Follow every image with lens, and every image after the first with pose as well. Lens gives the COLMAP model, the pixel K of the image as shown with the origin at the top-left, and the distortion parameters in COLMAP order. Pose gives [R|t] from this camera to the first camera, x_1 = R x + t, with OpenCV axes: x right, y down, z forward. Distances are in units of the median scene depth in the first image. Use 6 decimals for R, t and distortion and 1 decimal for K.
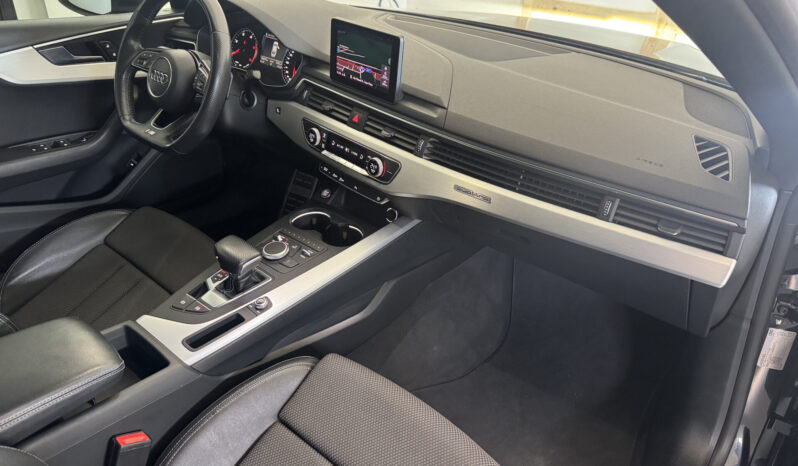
lens RADIAL K [[564.4, 0, 402.1], [0, 564.4, 240.8], [0, 0, 1]] dist [0.104849, -0.179606]
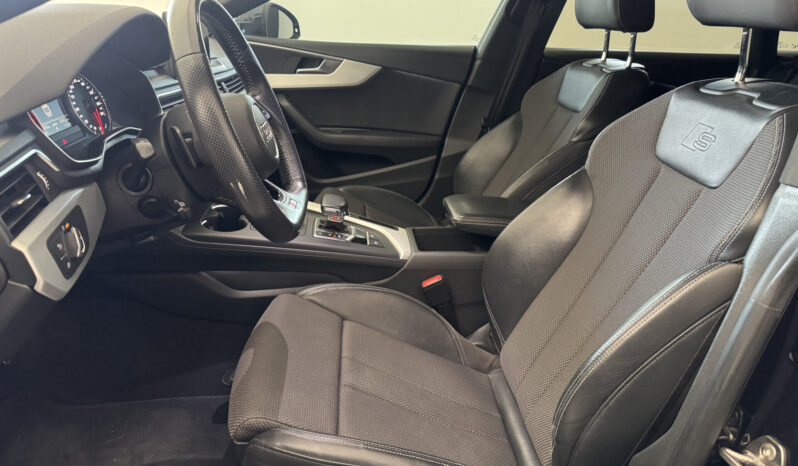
lens RADIAL K [[564.4, 0, 402.1], [0, 564.4, 240.8], [0, 0, 1]] dist [0.104849, -0.179606]
pose [[-0.708530, -0.356965, 0.608738, -1.119254], [0.255349, 0.674482, 0.692727, -0.700442], [-0.657862, 0.646258, -0.386740, 1.371210]]
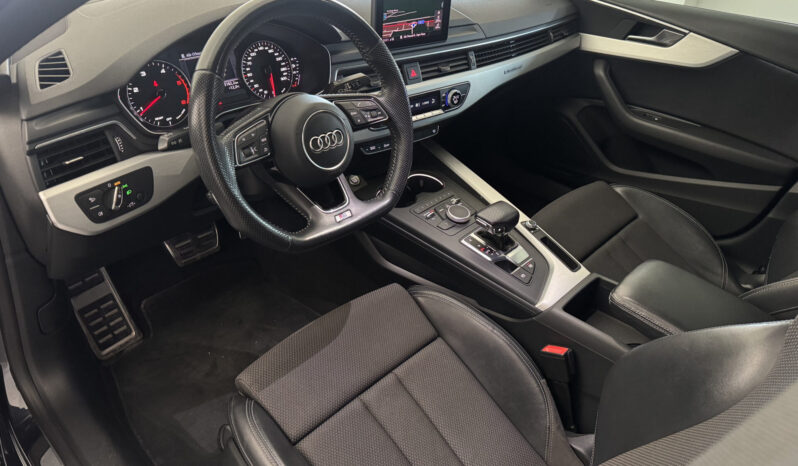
lens RADIAL K [[564.4, 0, 402.1], [0, 564.4, 240.8], [0, 0, 1]] dist [0.104849, -0.179606]
pose [[0.060474, -0.606174, 0.793030, -1.142615], [0.446820, 0.726878, 0.521536, -0.566425], [-0.892578, 0.322802, 0.314808, 0.811247]]
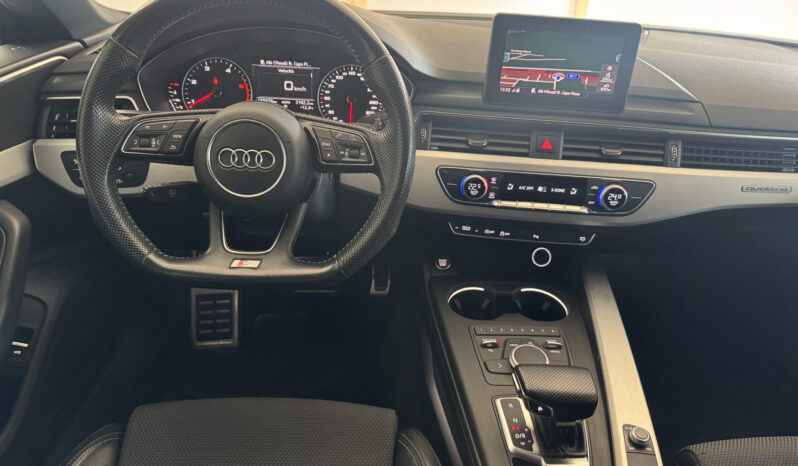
lens RADIAL K [[565.3, 0, 402.6], [0, 565.3, 234.1], [0, 0, 1]] dist [0.119238, -0.226421]
pose [[0.740346, -0.313313, 0.594747, -0.714624], [0.329145, 0.940385, 0.085673, -0.238828], [-0.586133, 0.132330, 0.799335, 0.553003]]
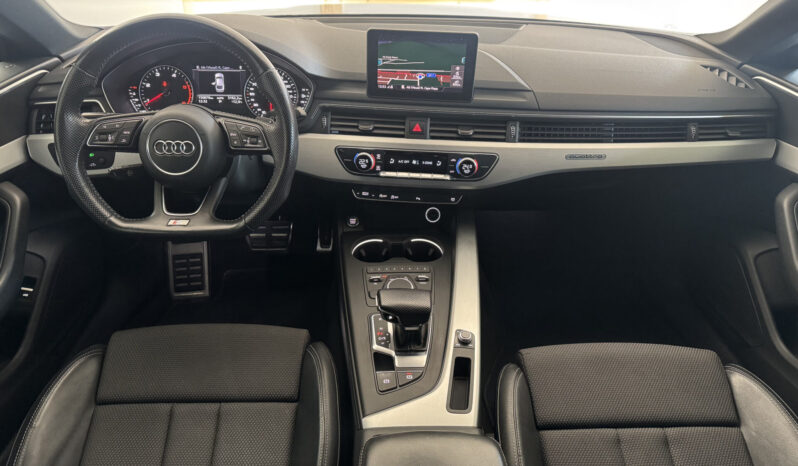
lens RADIAL K [[564.4, 0, 402.1], [0, 564.4, 240.8], [0, 0, 1]] dist [0.104849, -0.179606]
pose [[0.739369, -0.371960, 0.561230, -0.731229], [0.355924, 0.923486, 0.143151, -0.191496], [-0.571535, 0.093914, 0.815186, 0.259548]]
